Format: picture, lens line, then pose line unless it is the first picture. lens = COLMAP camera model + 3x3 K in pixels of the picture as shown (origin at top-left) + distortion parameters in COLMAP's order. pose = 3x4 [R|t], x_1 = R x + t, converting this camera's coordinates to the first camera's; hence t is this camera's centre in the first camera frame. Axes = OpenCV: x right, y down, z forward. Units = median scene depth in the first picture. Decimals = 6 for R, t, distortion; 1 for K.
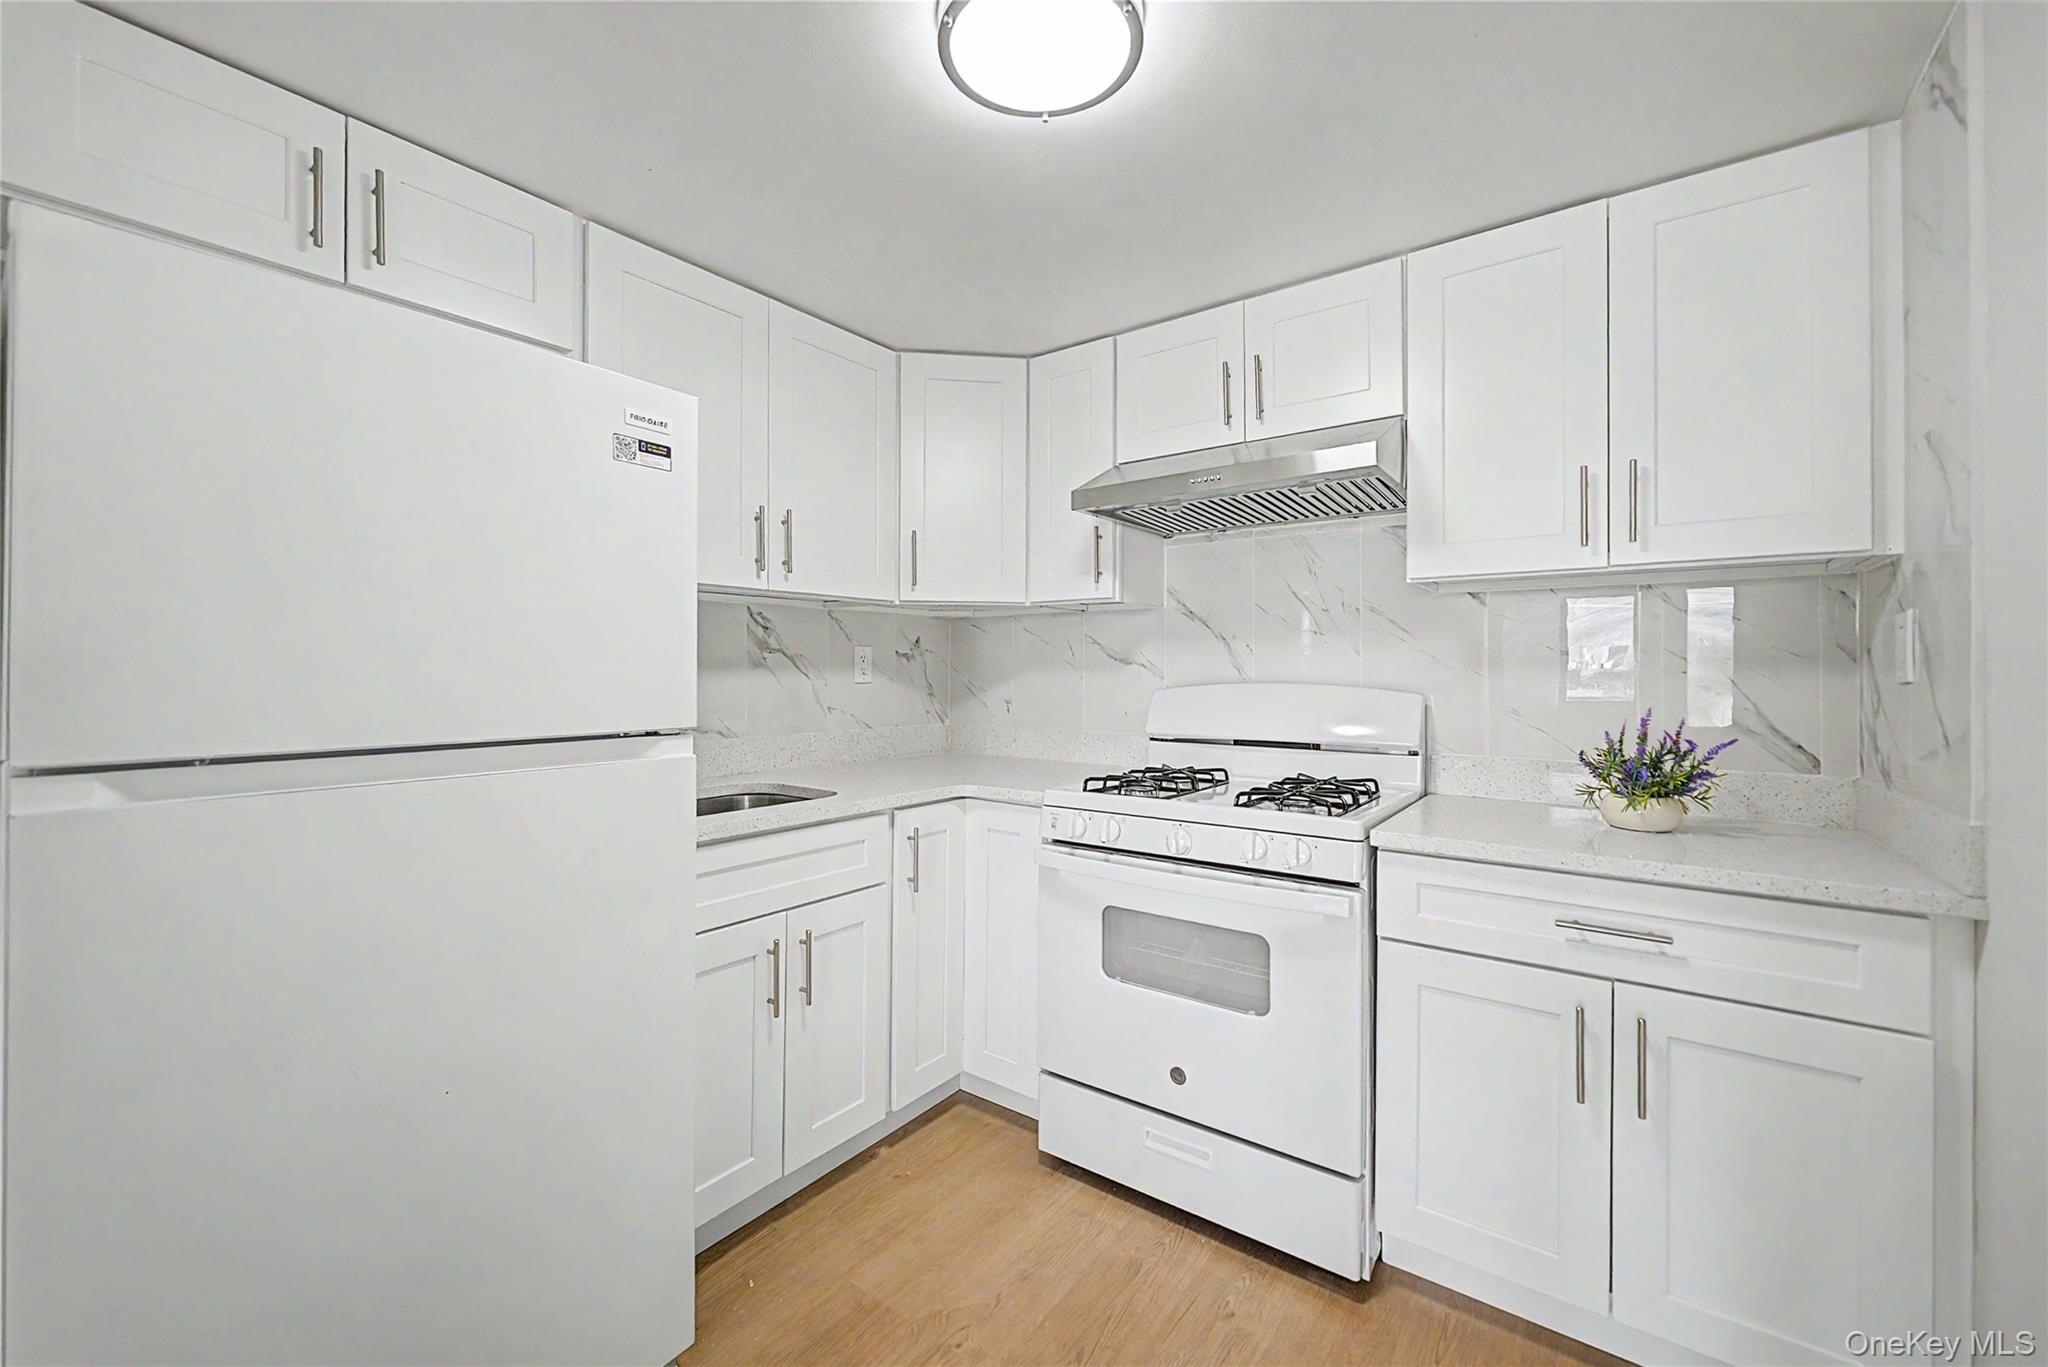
lens RADIAL K [[824.9, 0, 1024.0], [0, 824.9, 683.5], [0, 0, 1]] dist [0.000667, 0.000102]
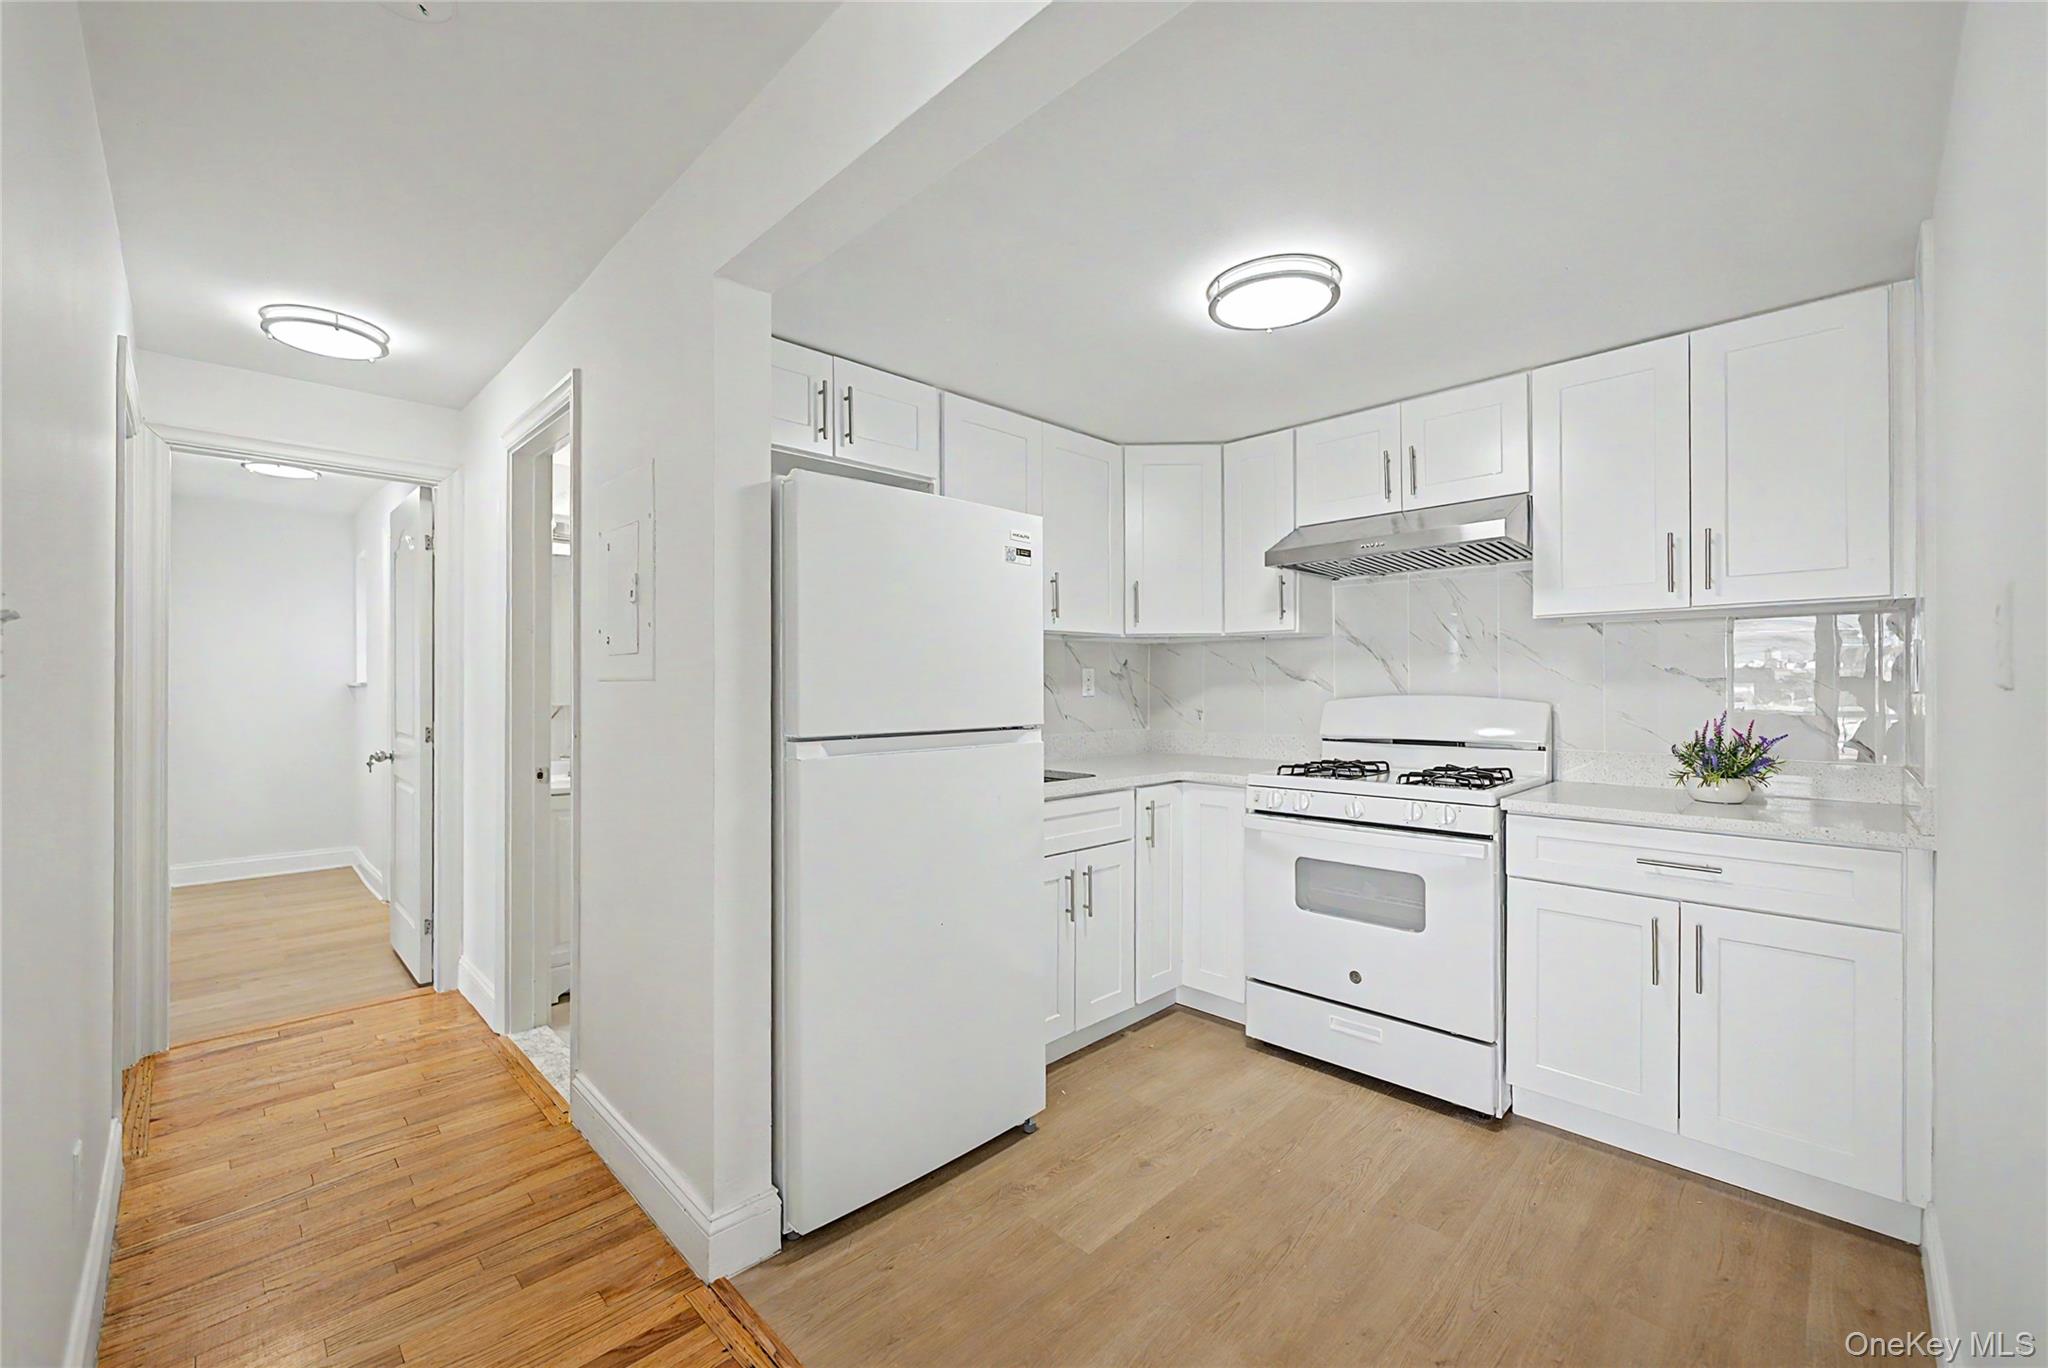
lens RADIAL K [[834.4, 0, 1022.6], [0, 834.4, 696.4], [0, 0, 1]] dist [-0.000416, -0.000366]
pose [[0.988489, -0.004626, -0.151221, -0.141659], [0.004369, 0.999988, -0.002034, 0.001939], [0.151229, 0.001350, 0.988498, -0.440727]]
